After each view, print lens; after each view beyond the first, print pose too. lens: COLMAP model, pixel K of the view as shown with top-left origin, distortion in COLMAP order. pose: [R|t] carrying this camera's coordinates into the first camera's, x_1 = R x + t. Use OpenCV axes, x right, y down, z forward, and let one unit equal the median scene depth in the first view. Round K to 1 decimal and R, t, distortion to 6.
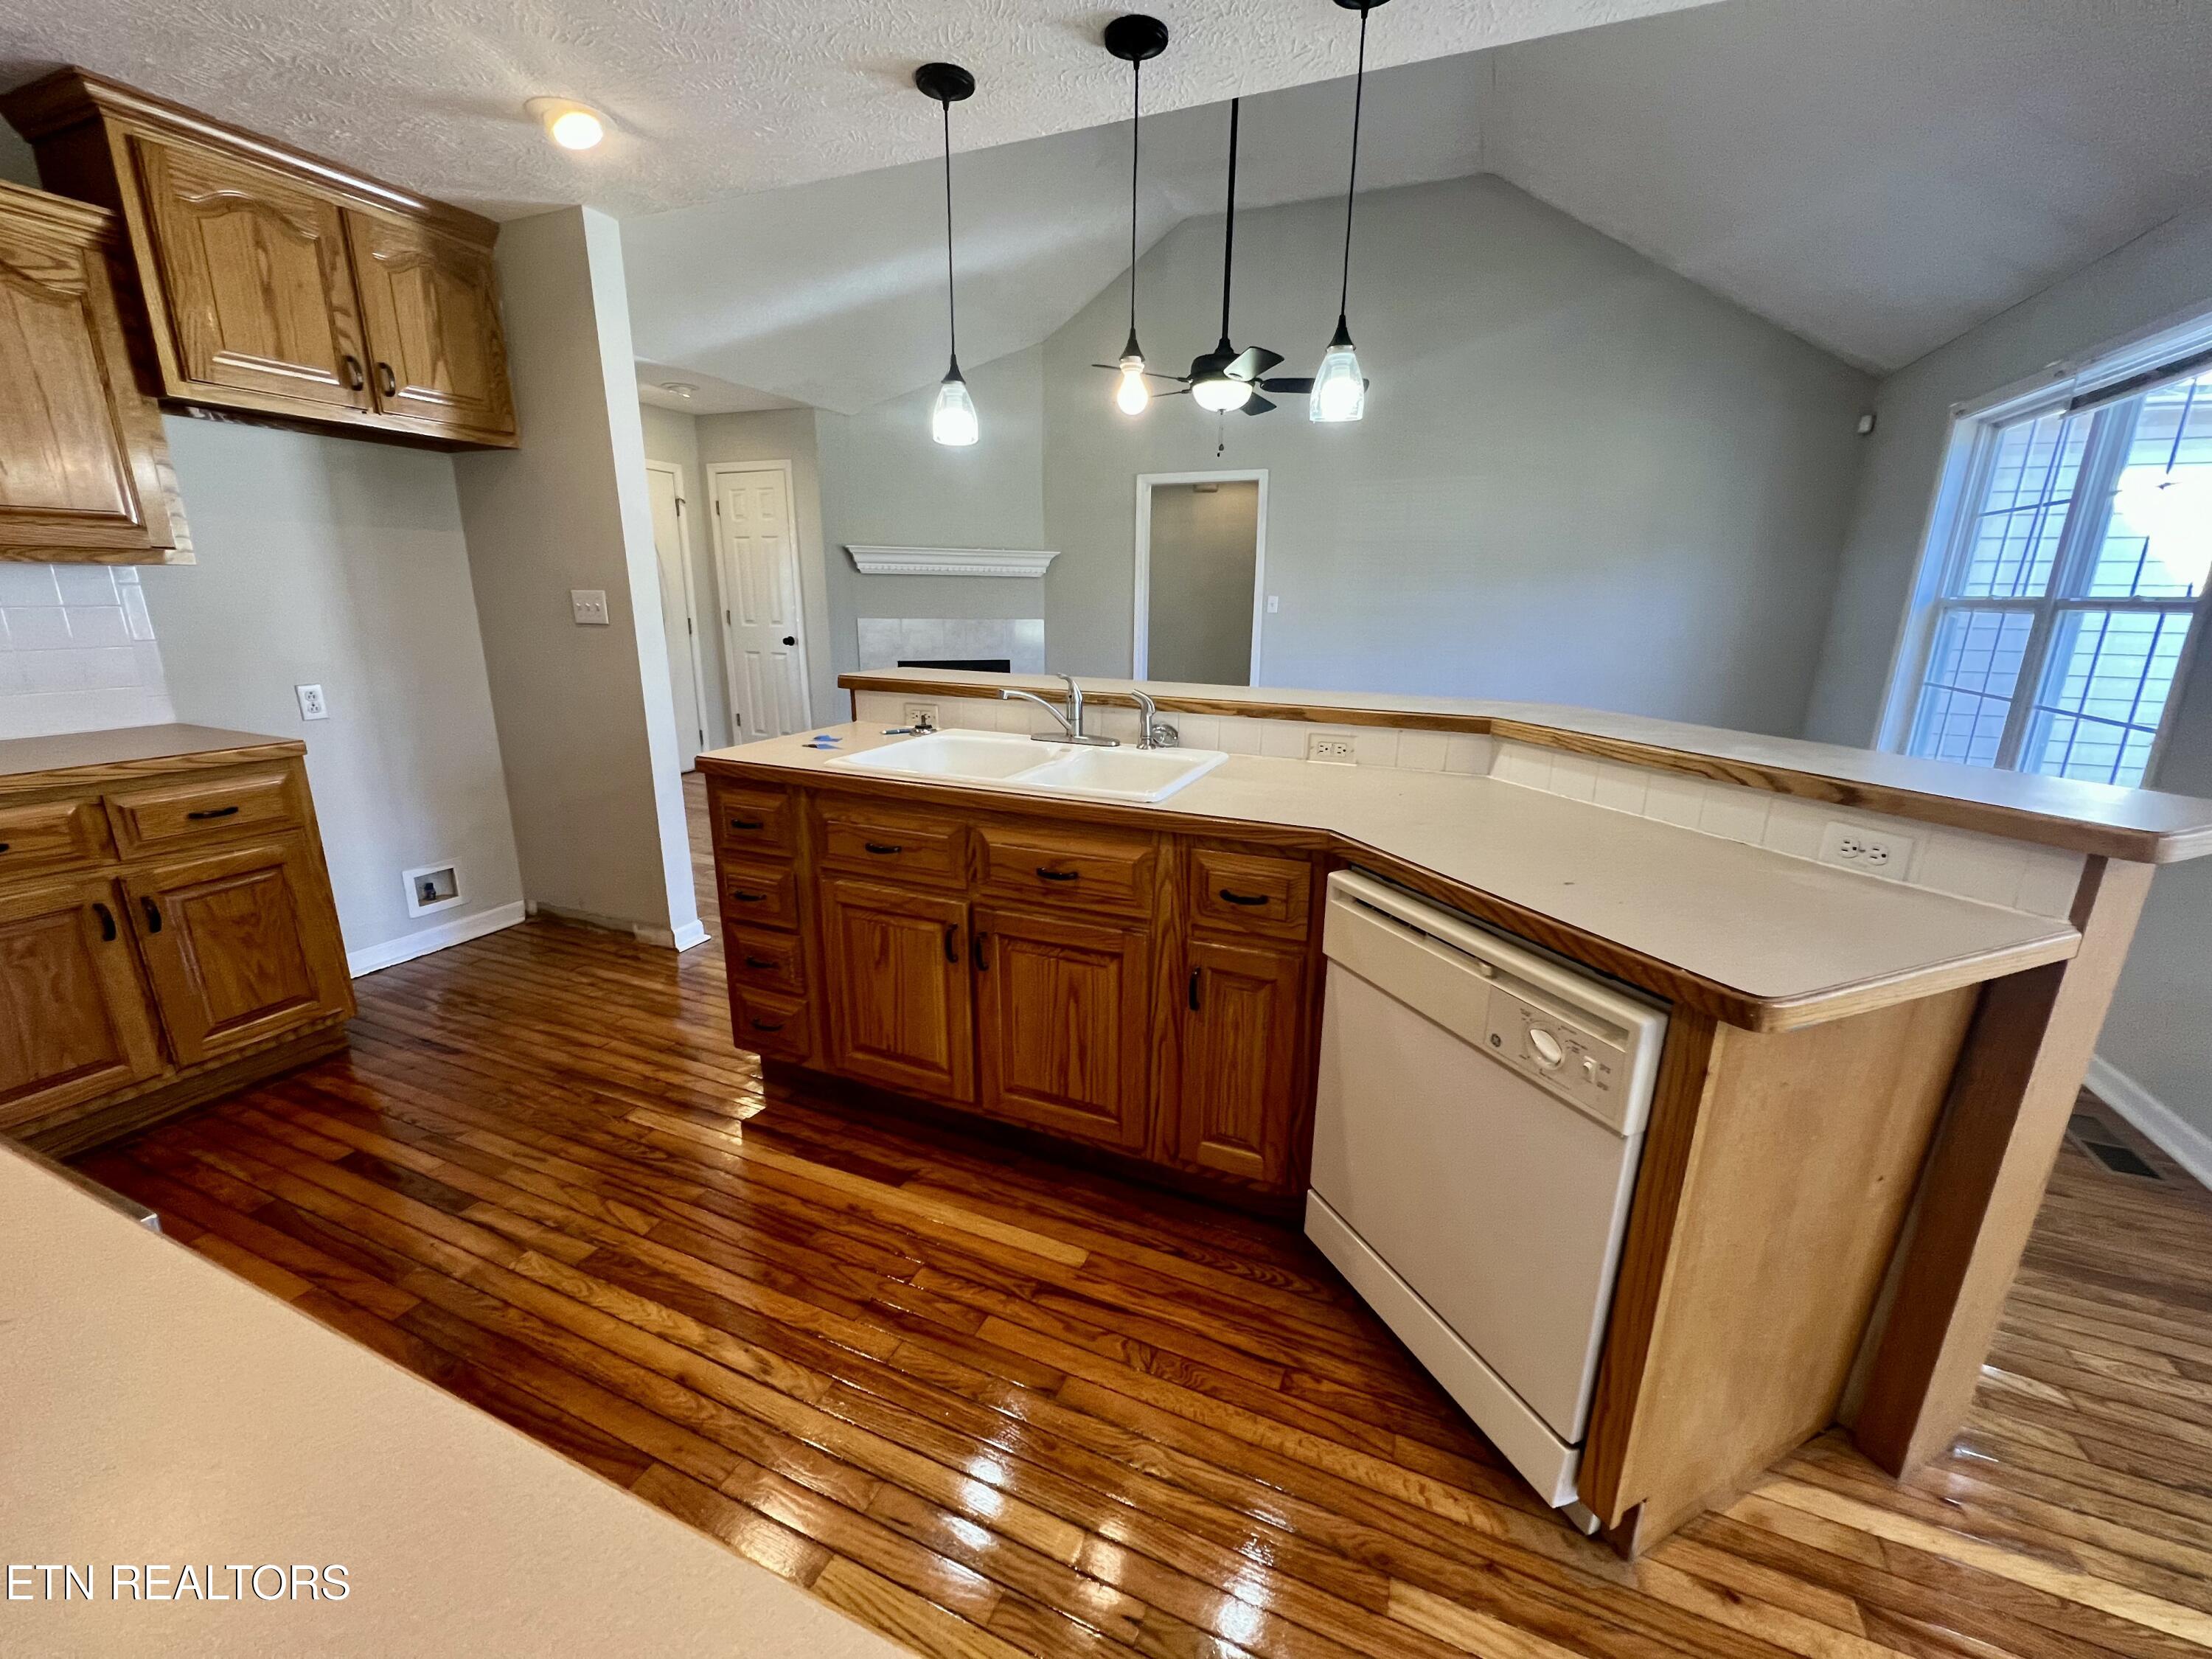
lens RADIAL K [[884.0, 0, 1101.4], [0, 884.0, 833.3], [0, 0, 1]] dist [-0.001654, -0.000283]
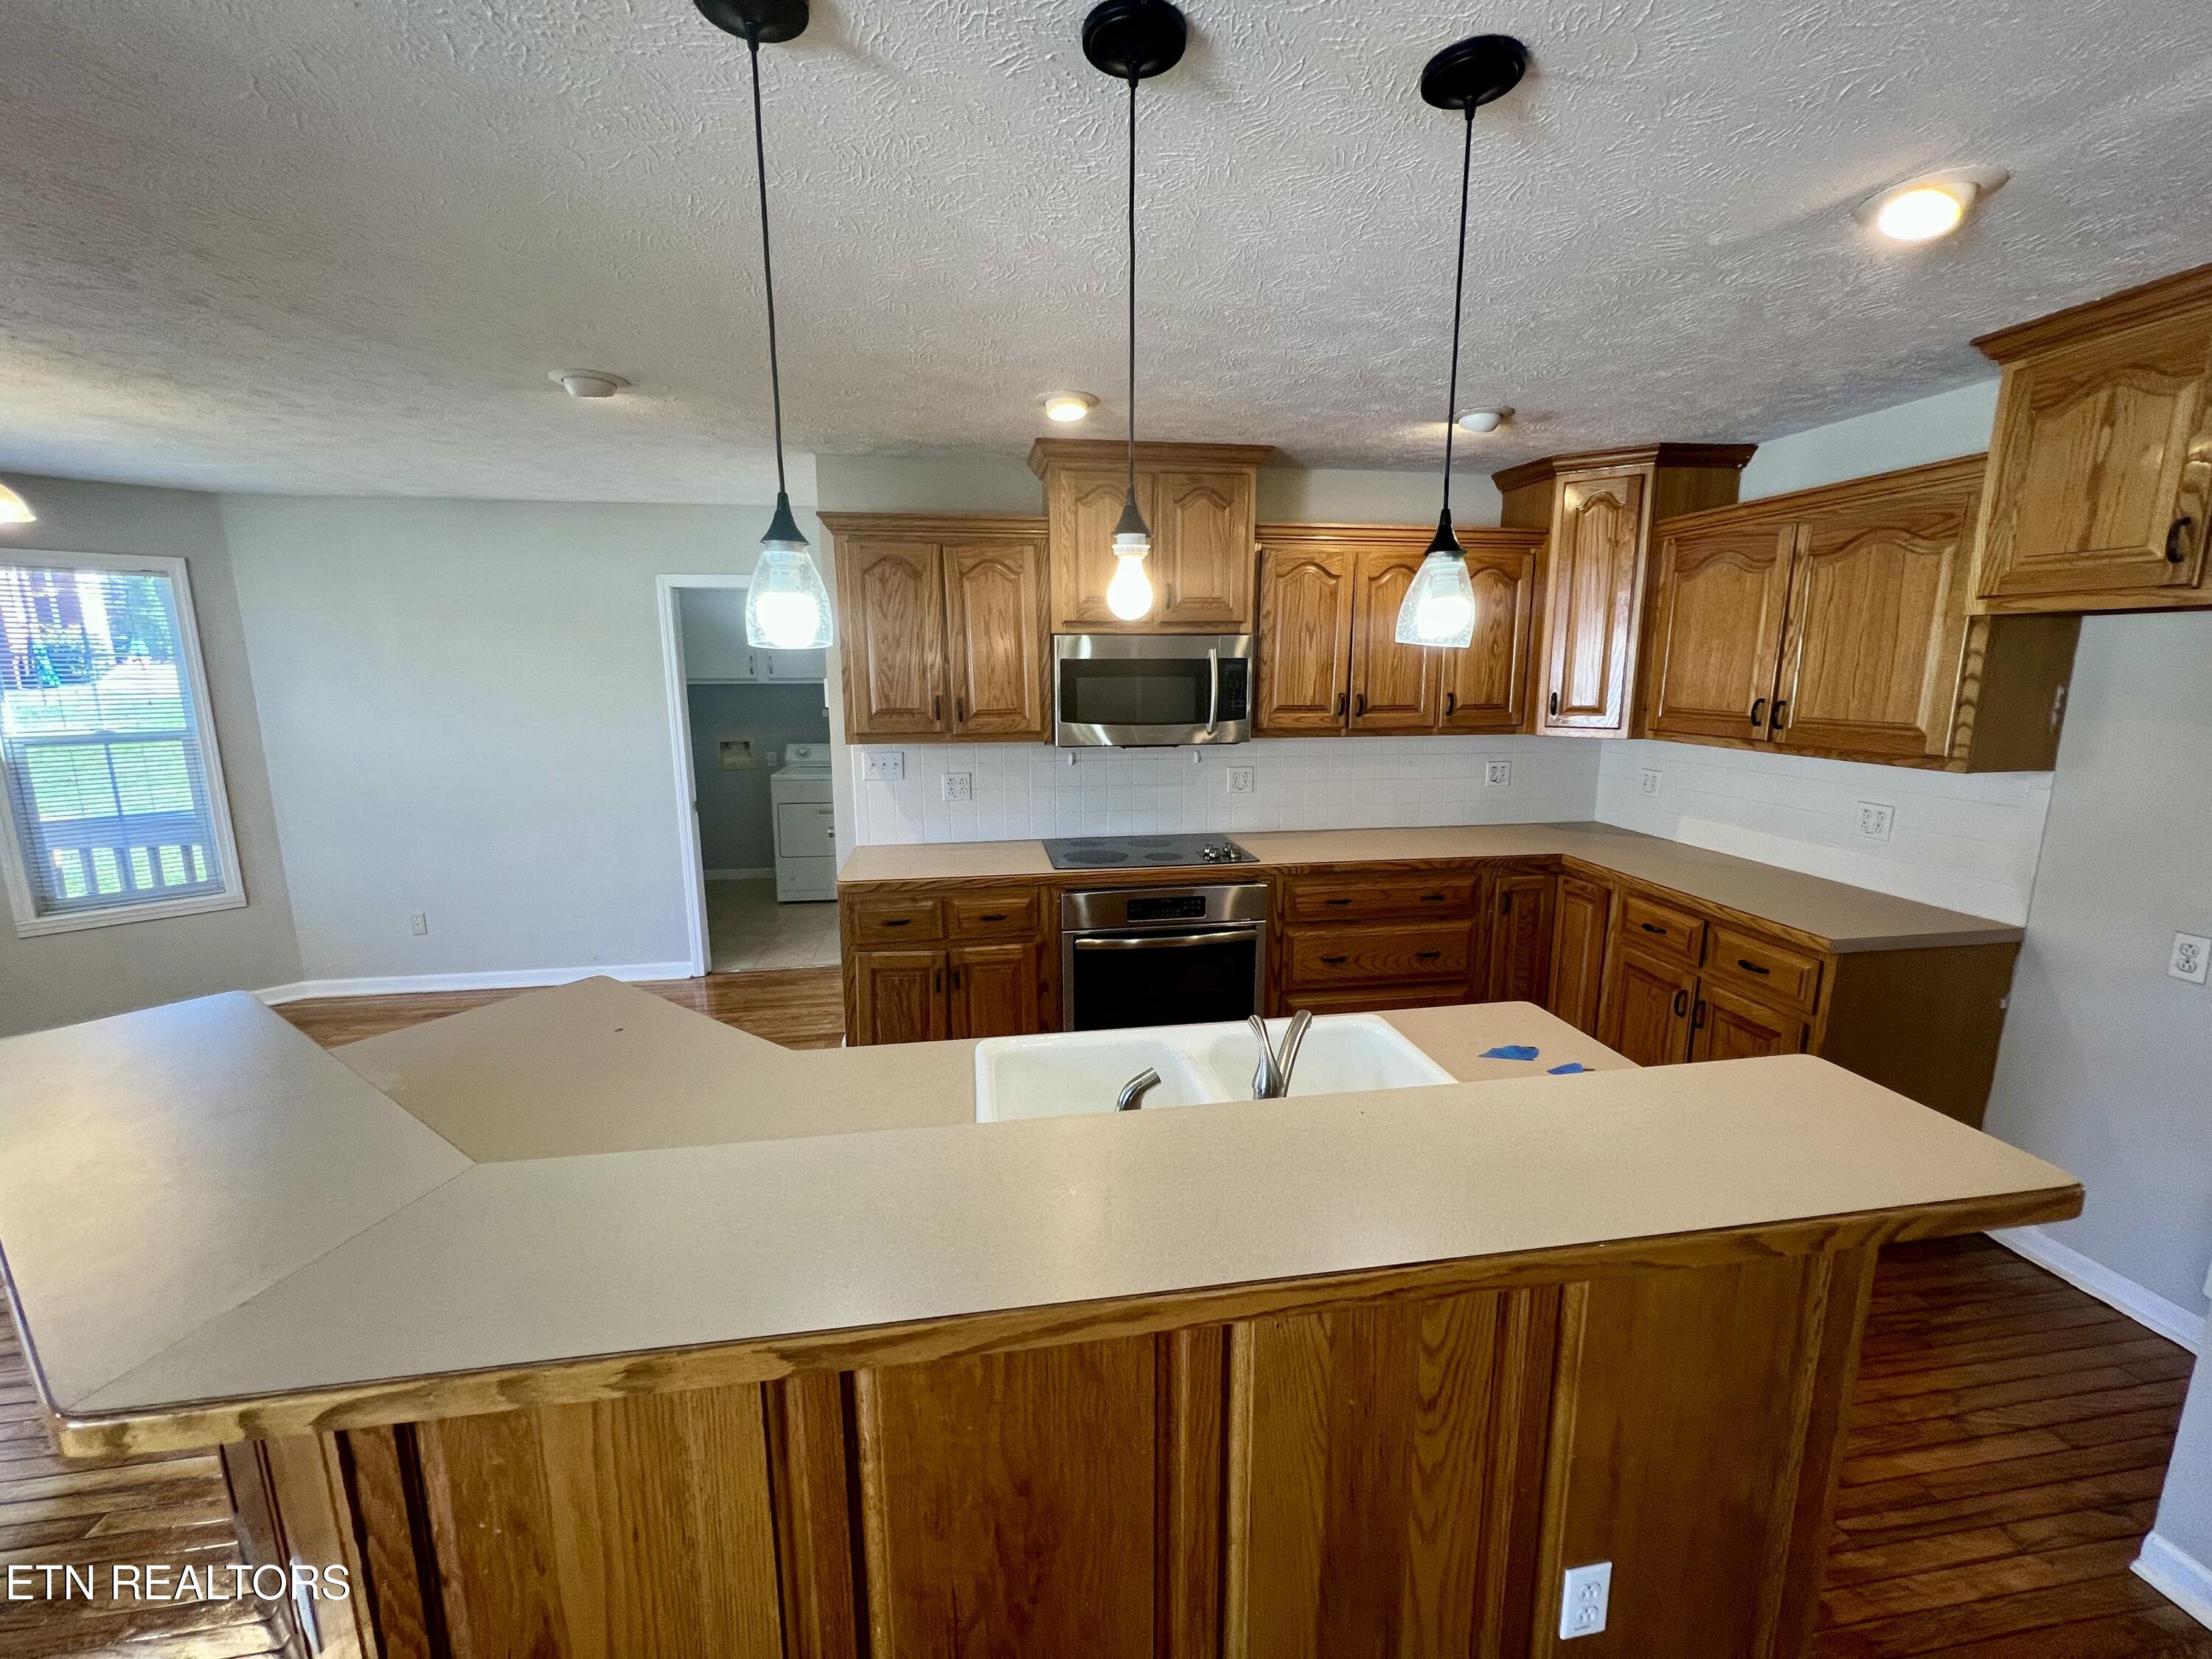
lens RADIAL K [[884.0, 0, 1109.0], [0, 884.0, 827.9], [0, 0, 1]] dist [-0.001654, -0.000283]
pose [[-0.845026, 0.084892, -0.527944, 0.331293], [-0.150479, 0.909664, 0.387128, -0.505688], [0.513115, 0.406578, -0.755915, 1.328515]]
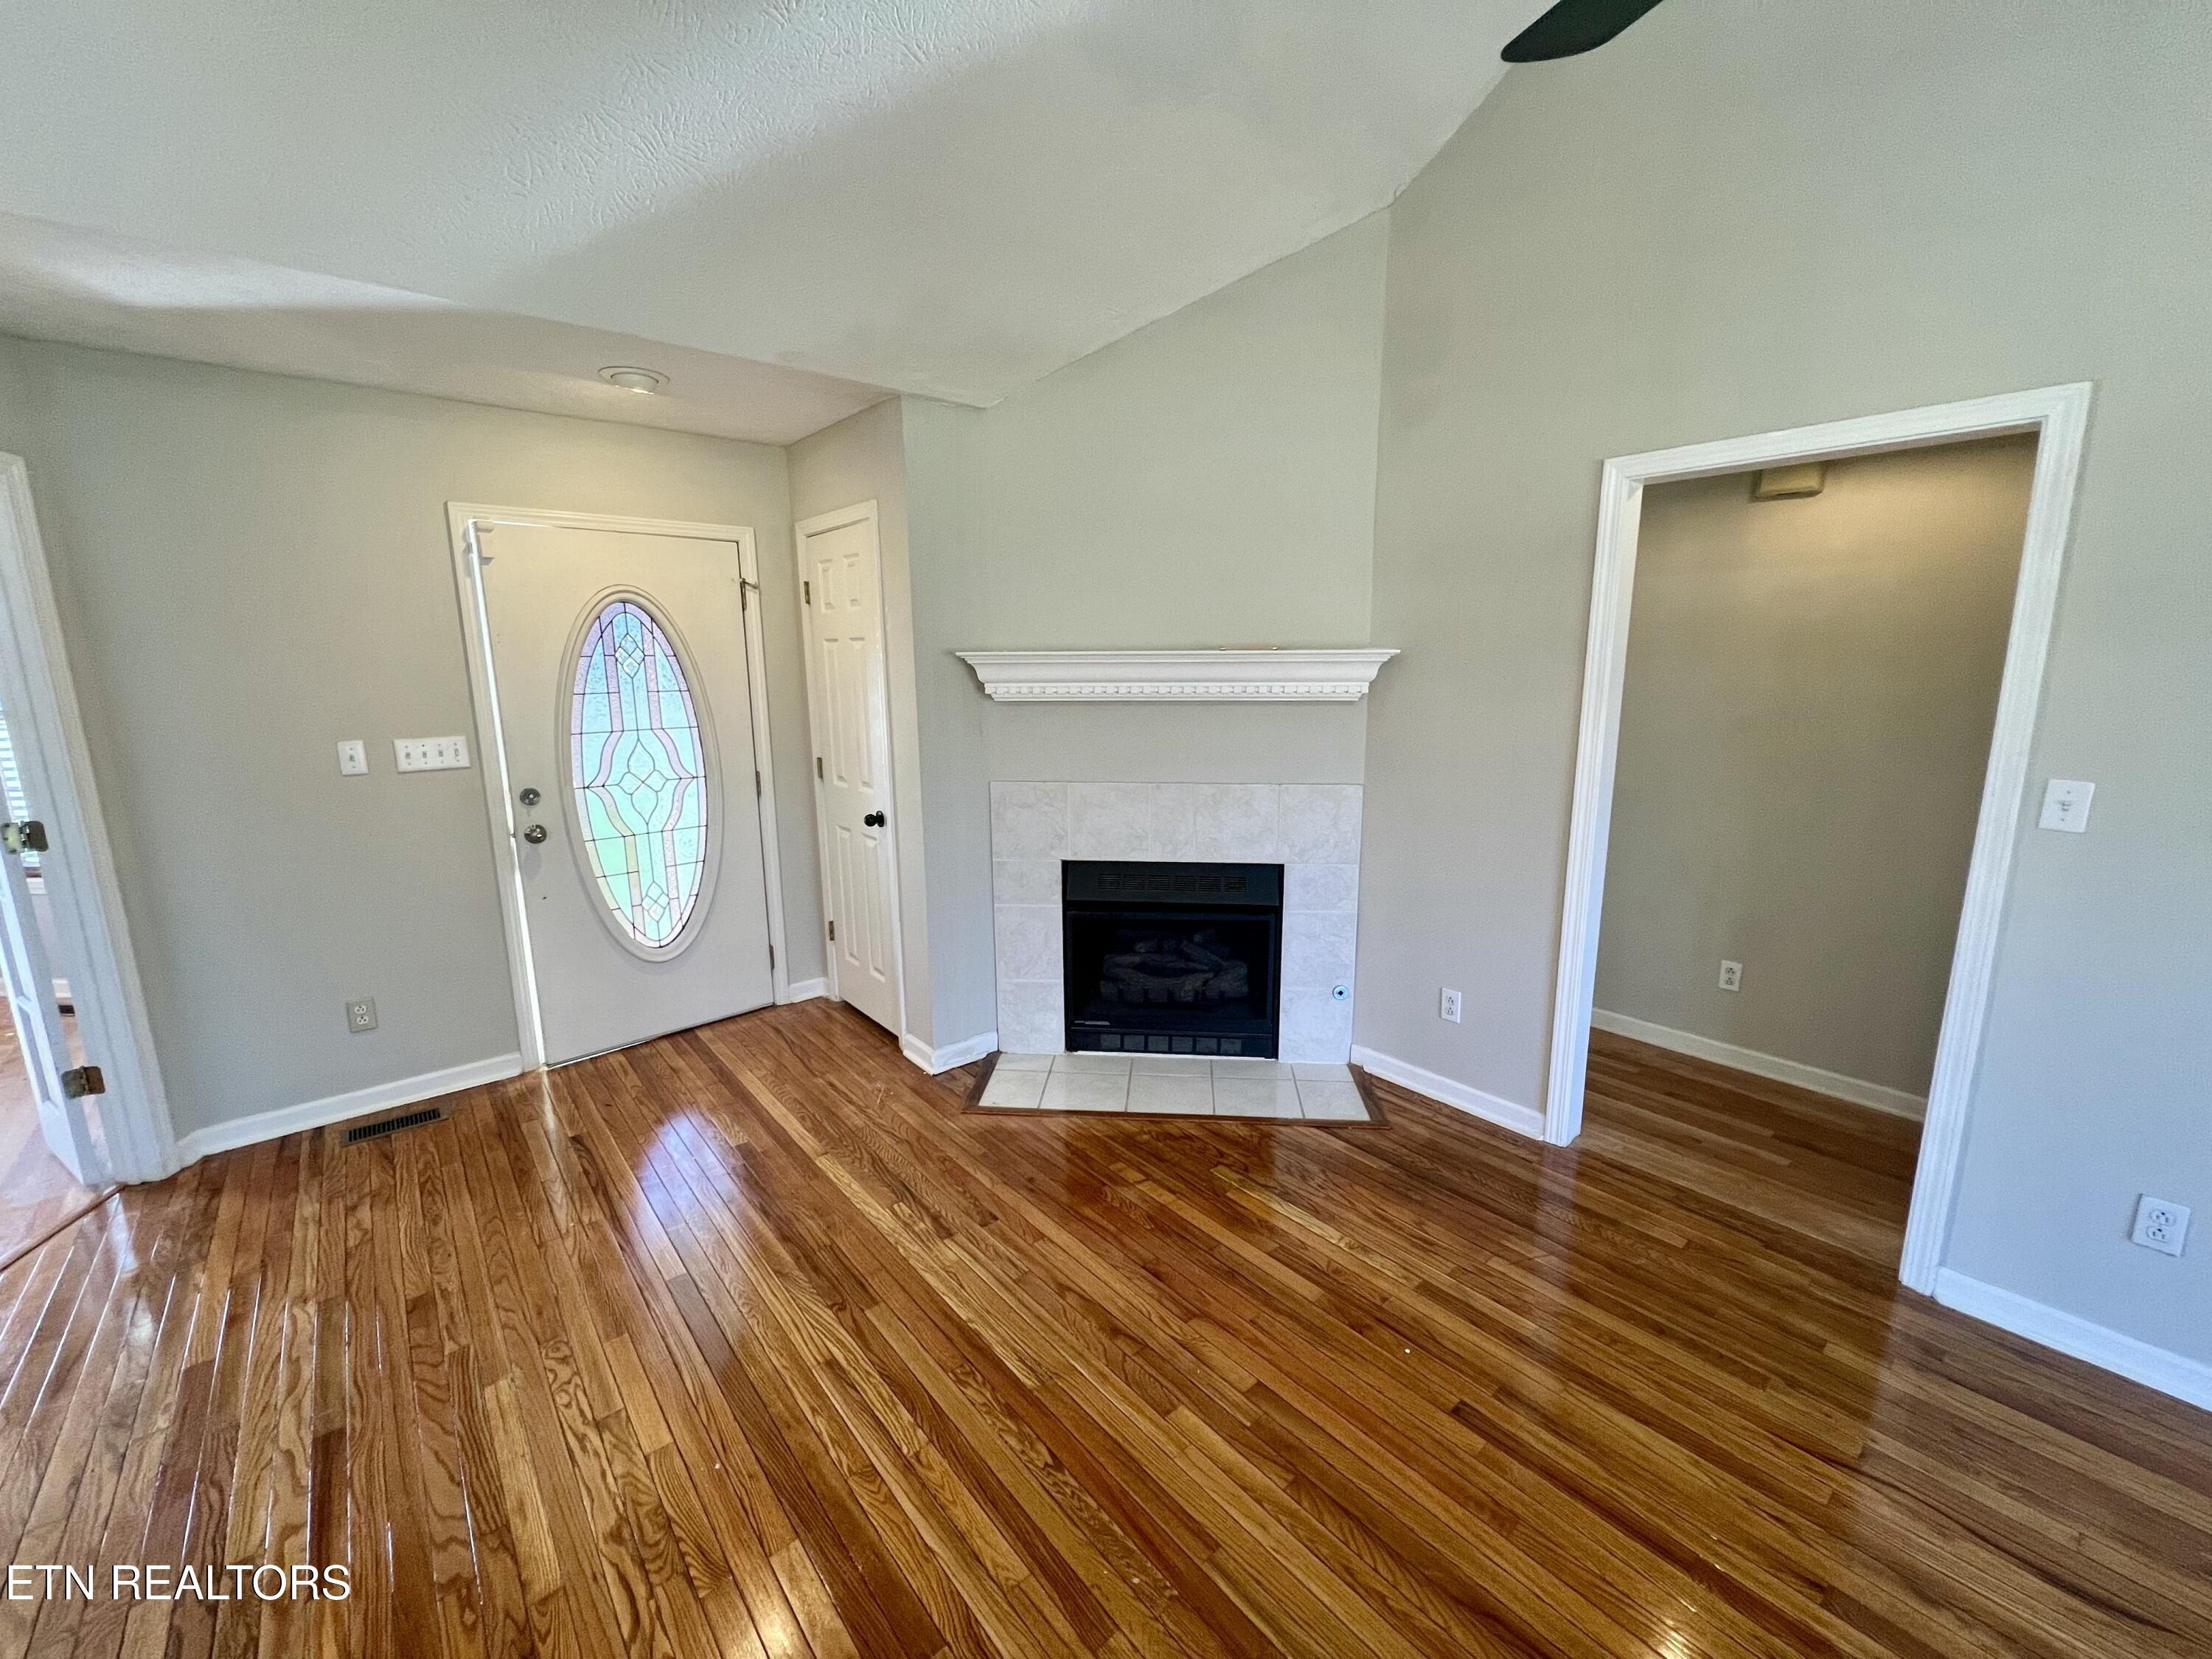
lens RADIAL K [[884.0, 0, 1105.2], [0, 884.0, 832.6], [0, 0, 1]] dist [-0.001654, -0.000283]
pose [[0.894008, 0.069223, -0.442671, 0.072184], [-0.100453, 0.993809, -0.047465, -0.535612], [0.436645, 0.086902, 0.895427, 1.522978]]
